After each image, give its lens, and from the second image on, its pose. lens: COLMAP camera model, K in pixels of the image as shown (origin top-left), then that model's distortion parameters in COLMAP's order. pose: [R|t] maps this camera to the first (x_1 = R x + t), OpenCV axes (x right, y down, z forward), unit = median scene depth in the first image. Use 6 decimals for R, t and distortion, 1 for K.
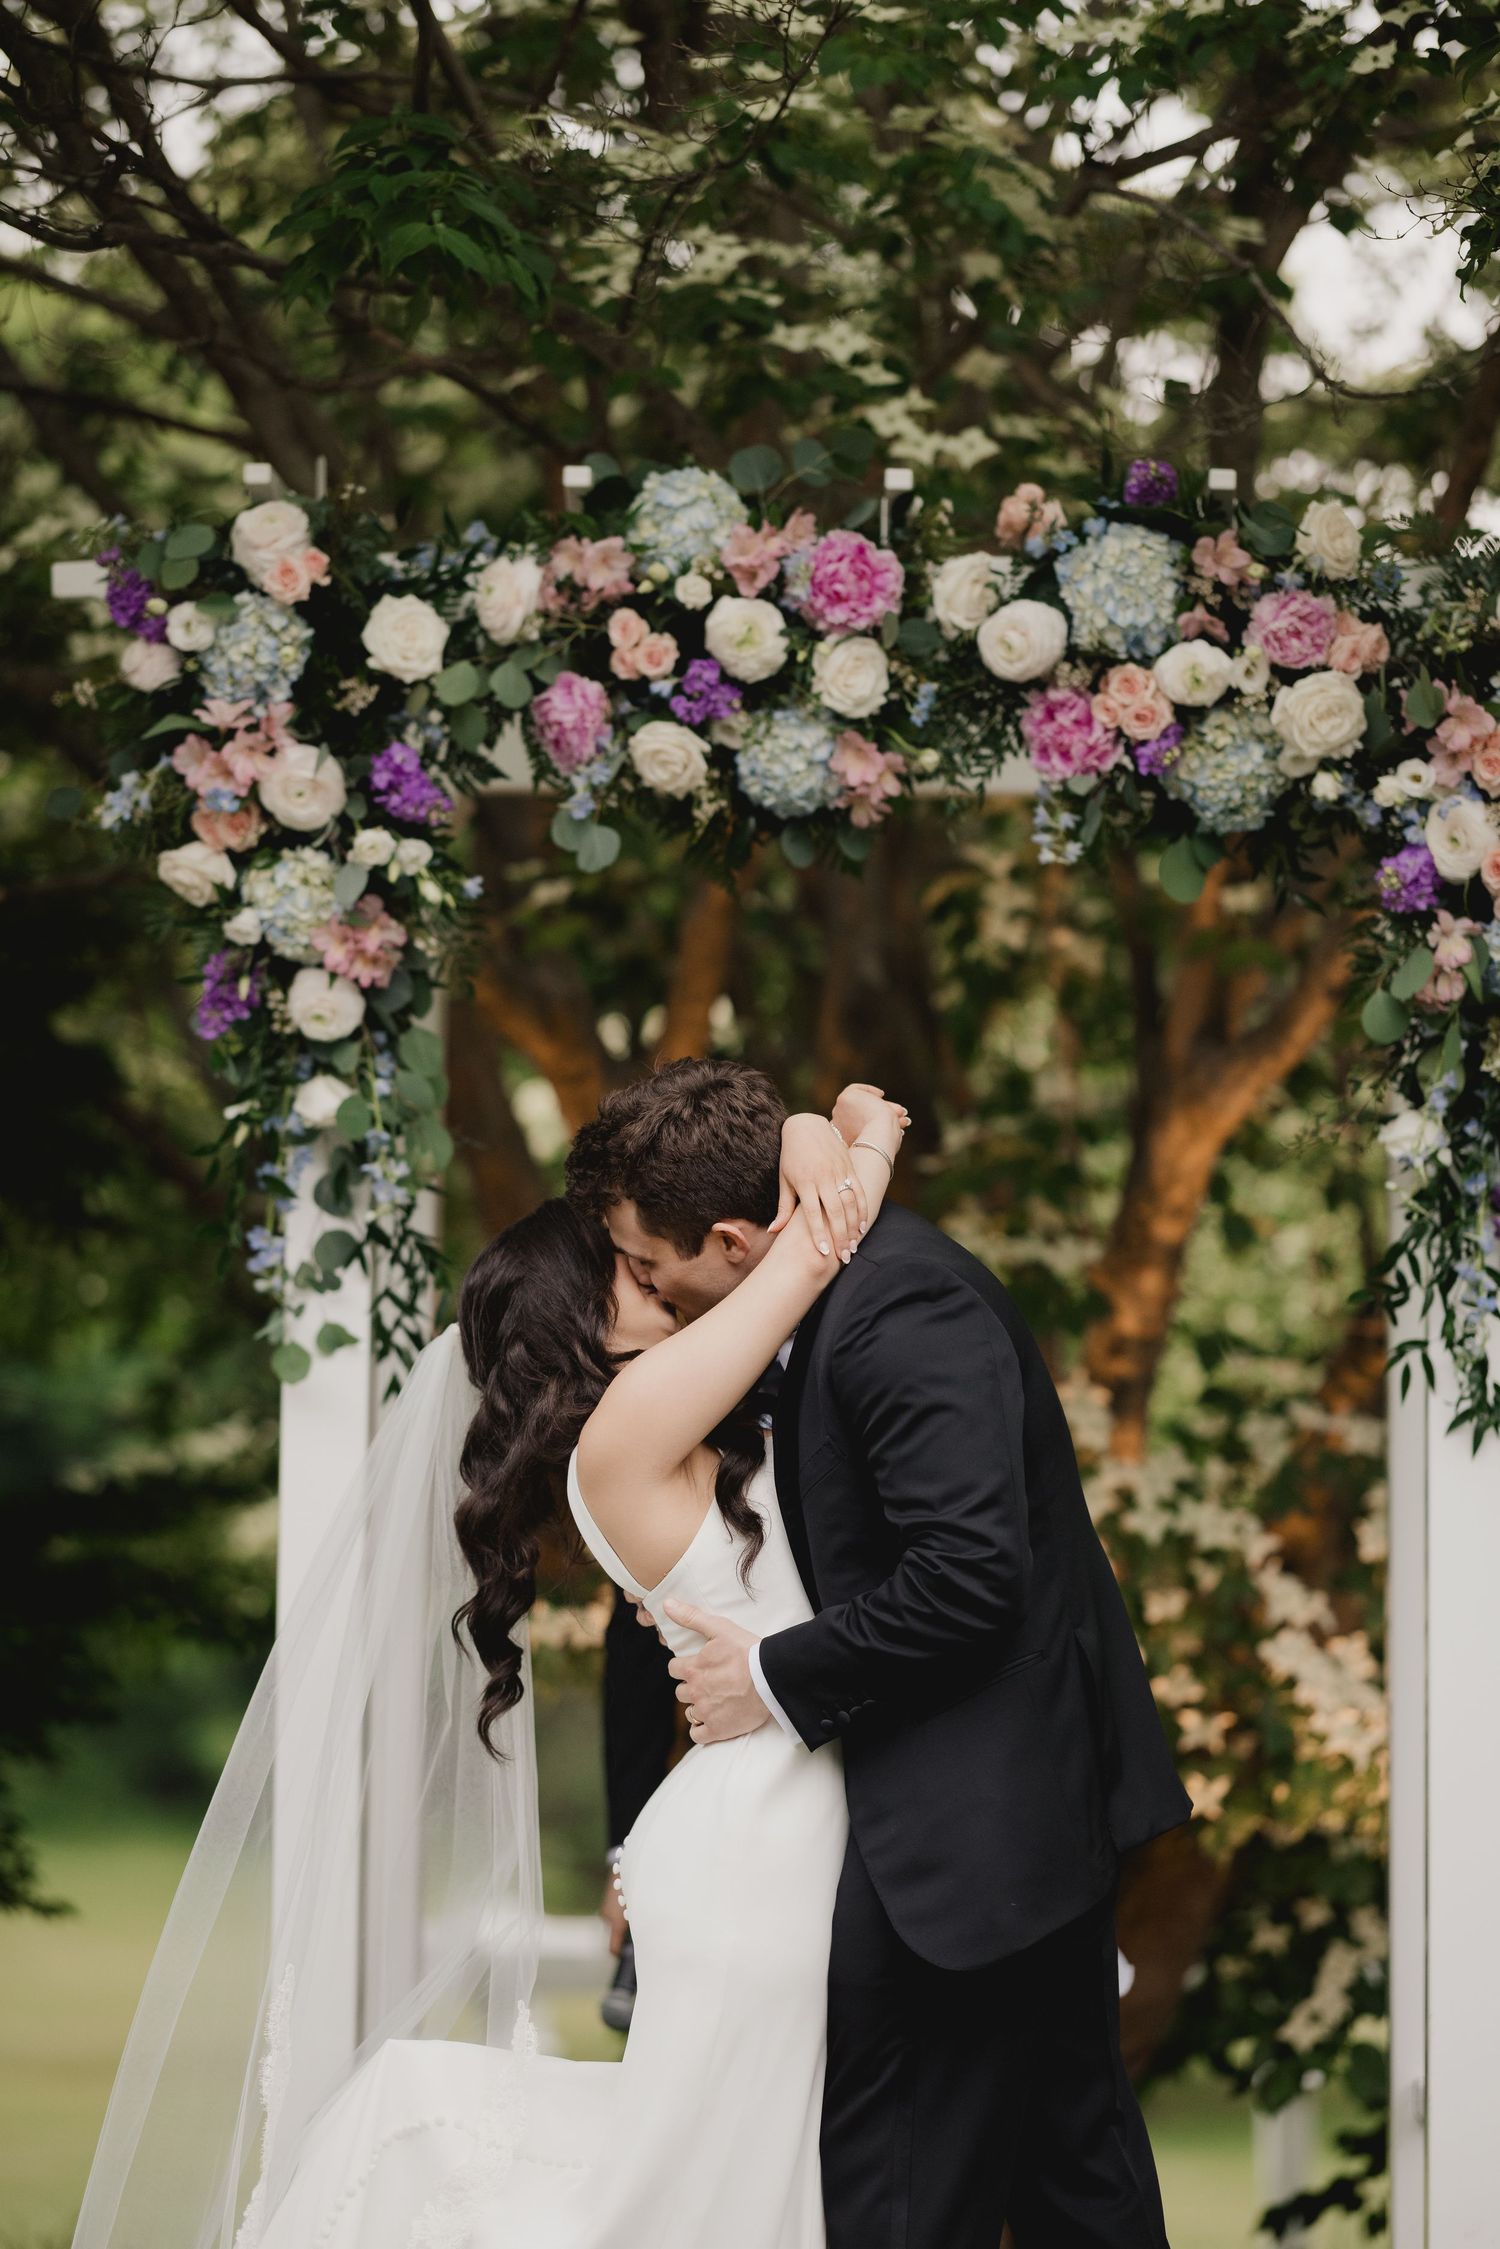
lens RADIAL K [[8629.4, 0, 750.0], [0, 8629.4, 1124.5], [0, 0, 1]] dist [-0.135471, -3.023471]
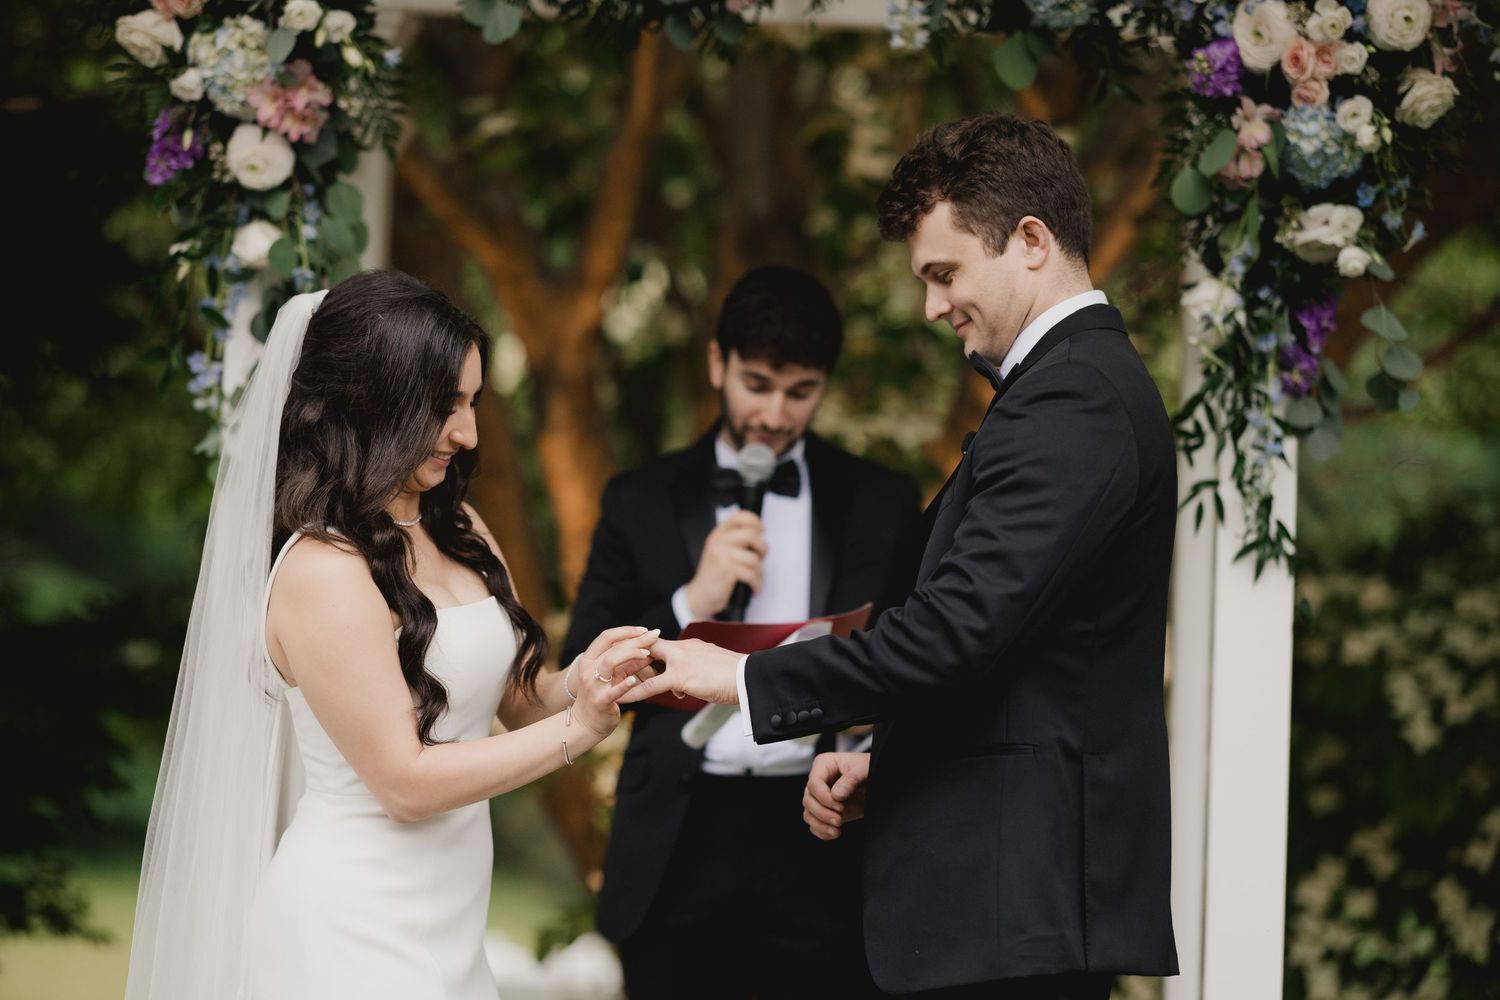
lens RADIAL K [[5755.5, 0, 750.0], [0, 5755.5, 500.0], [0, 0, 1]] dist [-0.135471, -3.023471]
pose [[0.999585, 0.027845, 0.007403, 0.011057], [-0.027947, 0.999511, 0.014031, 0.018942], [-0.007008, -0.014232, 0.999874, 0.242697]]
